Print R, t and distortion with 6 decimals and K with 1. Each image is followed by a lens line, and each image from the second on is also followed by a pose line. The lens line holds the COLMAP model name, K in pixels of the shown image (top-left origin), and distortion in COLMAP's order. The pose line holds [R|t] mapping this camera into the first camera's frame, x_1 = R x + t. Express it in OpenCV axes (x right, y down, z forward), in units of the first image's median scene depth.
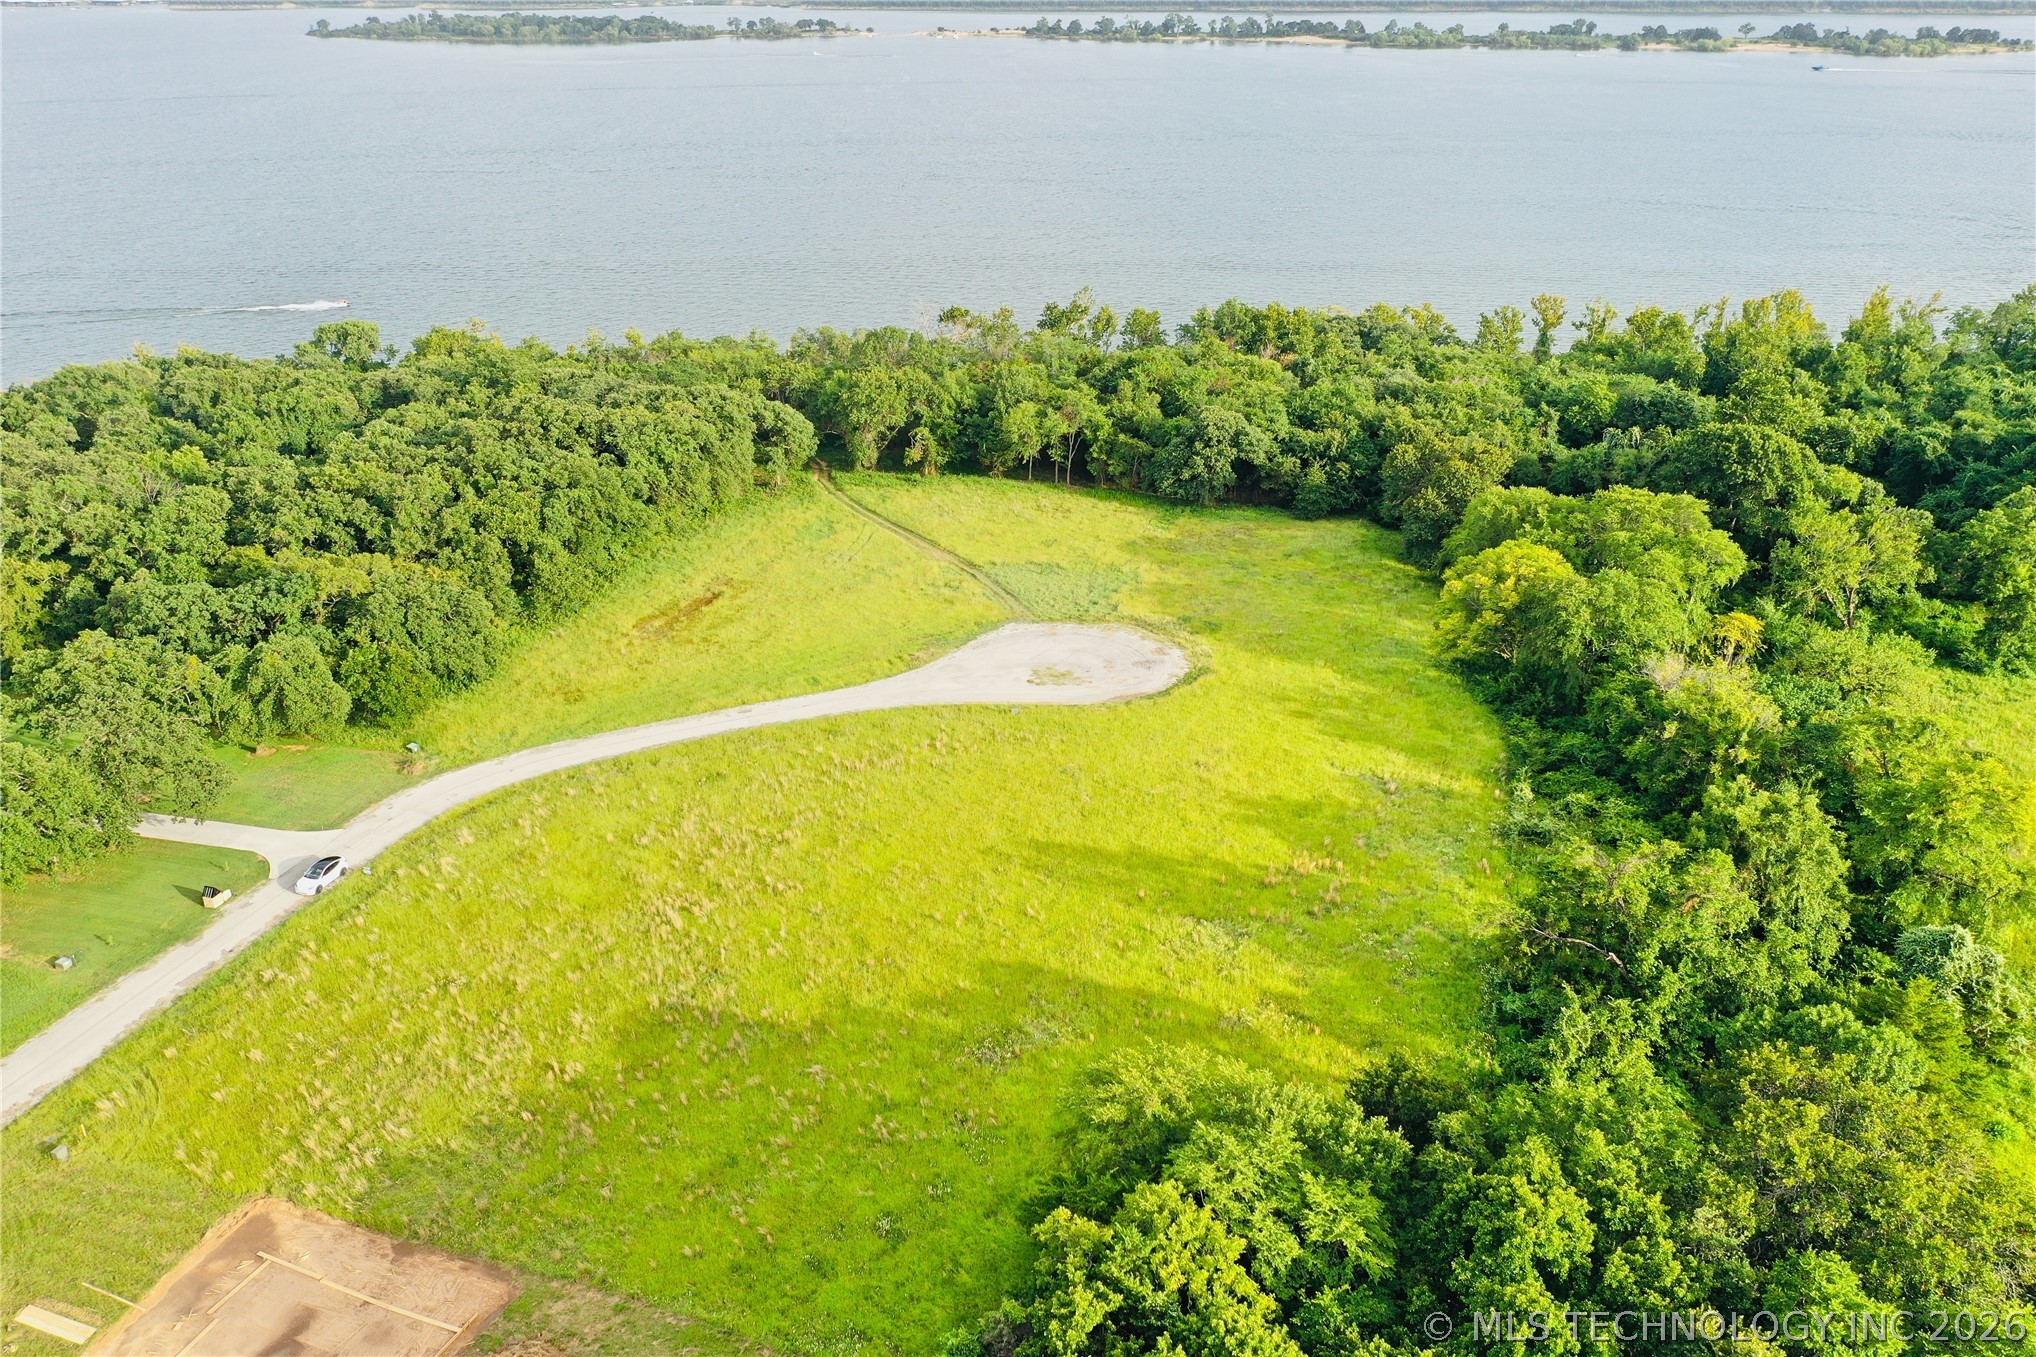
lens RADIAL K [[1598.1, 0, 1018.0], [0, 1598.1, 678.5], [0, 0, 1]] dist [-0.002297, 0.000185]
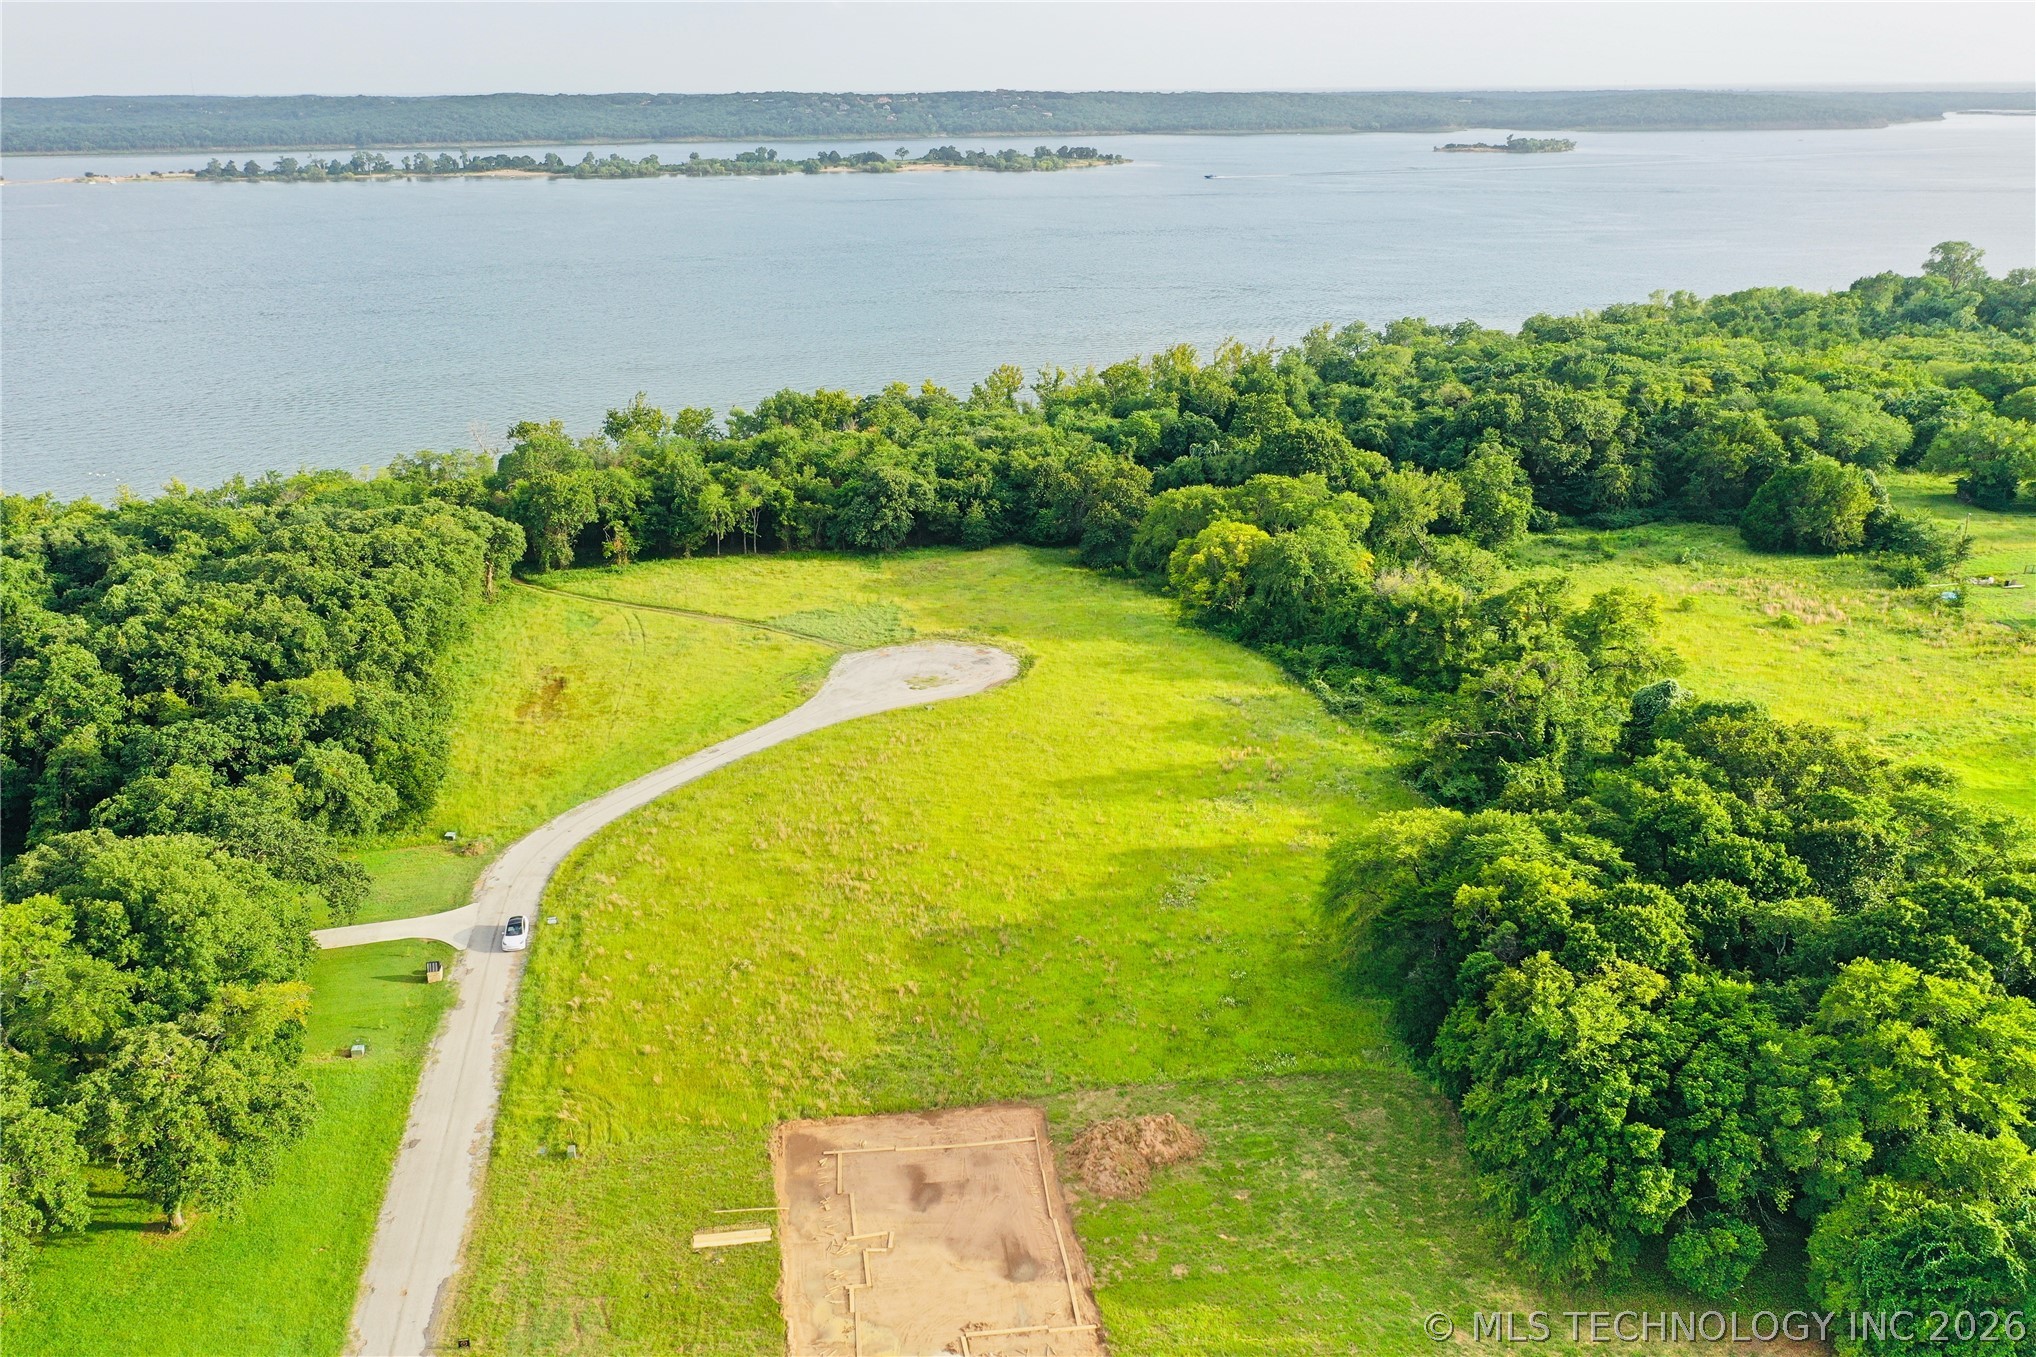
lens RADIAL K [[1598.1, 0, 1018.0], [0, 1598.1, 678.5], [0, 0, 1]] dist [-0.002297, 0.000185]
pose [[0.875985, -0.172486, 0.450444, -0.245426], [0.204855, 0.978506, -0.023690, 0.020899], [-0.436676, 0.113028, 0.892490, -0.050547]]
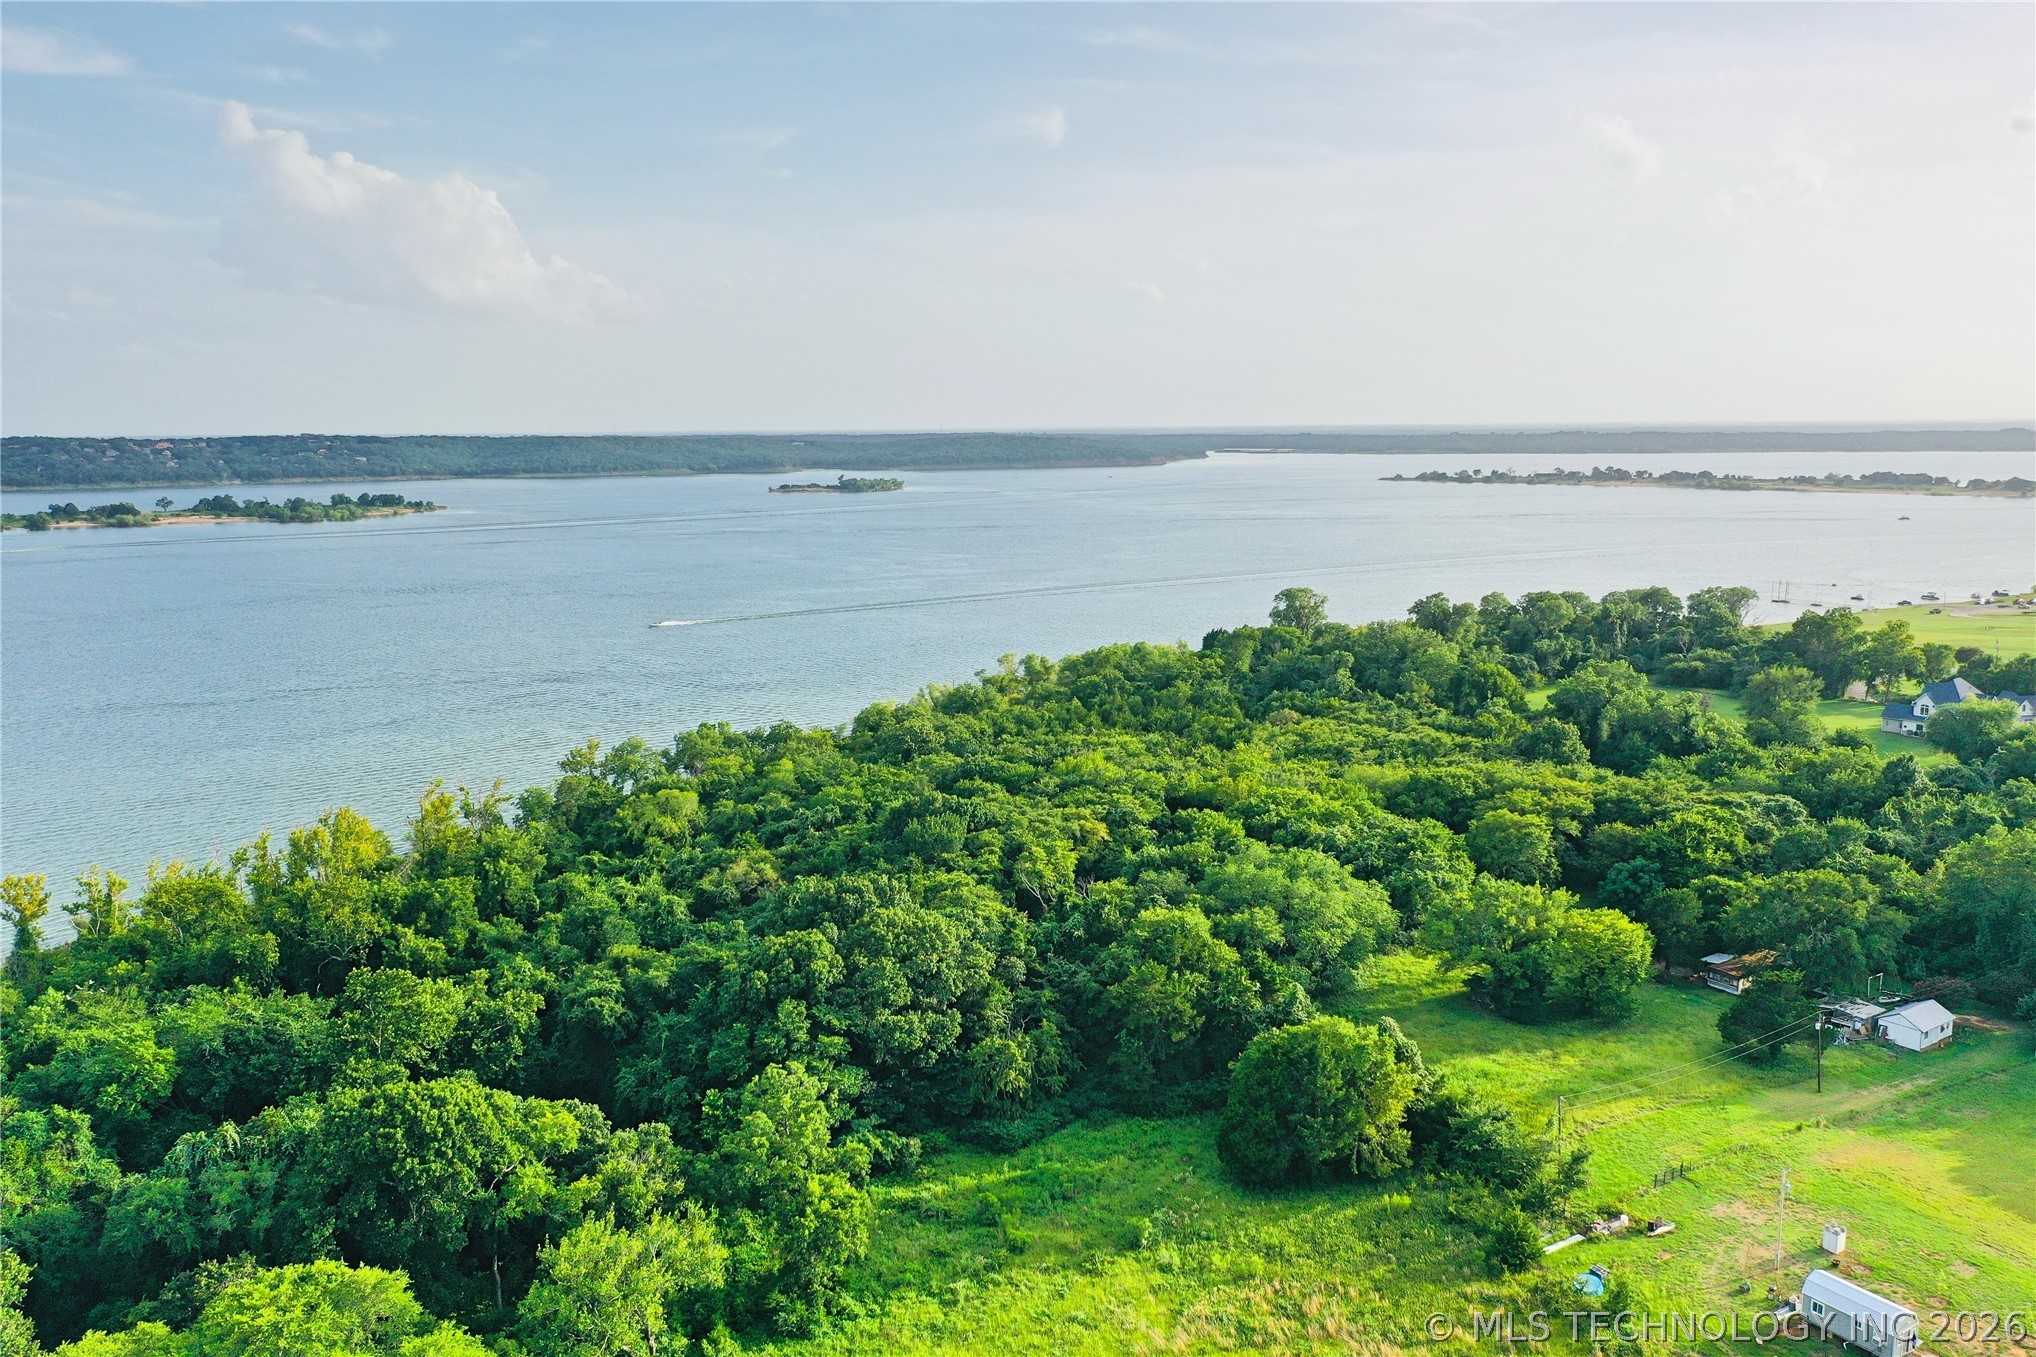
lens RADIAL K [[1598.1, 0, 1018.0], [0, 1598.1, 678.5], [0, 0, 1]] dist [-0.002297, 0.000185]
pose [[0.627255, -0.124906, 0.768732, 0.076290], [0.327424, 0.937881, -0.114776, -0.095767], [-0.706643, 0.323695, 0.629188, 0.208167]]
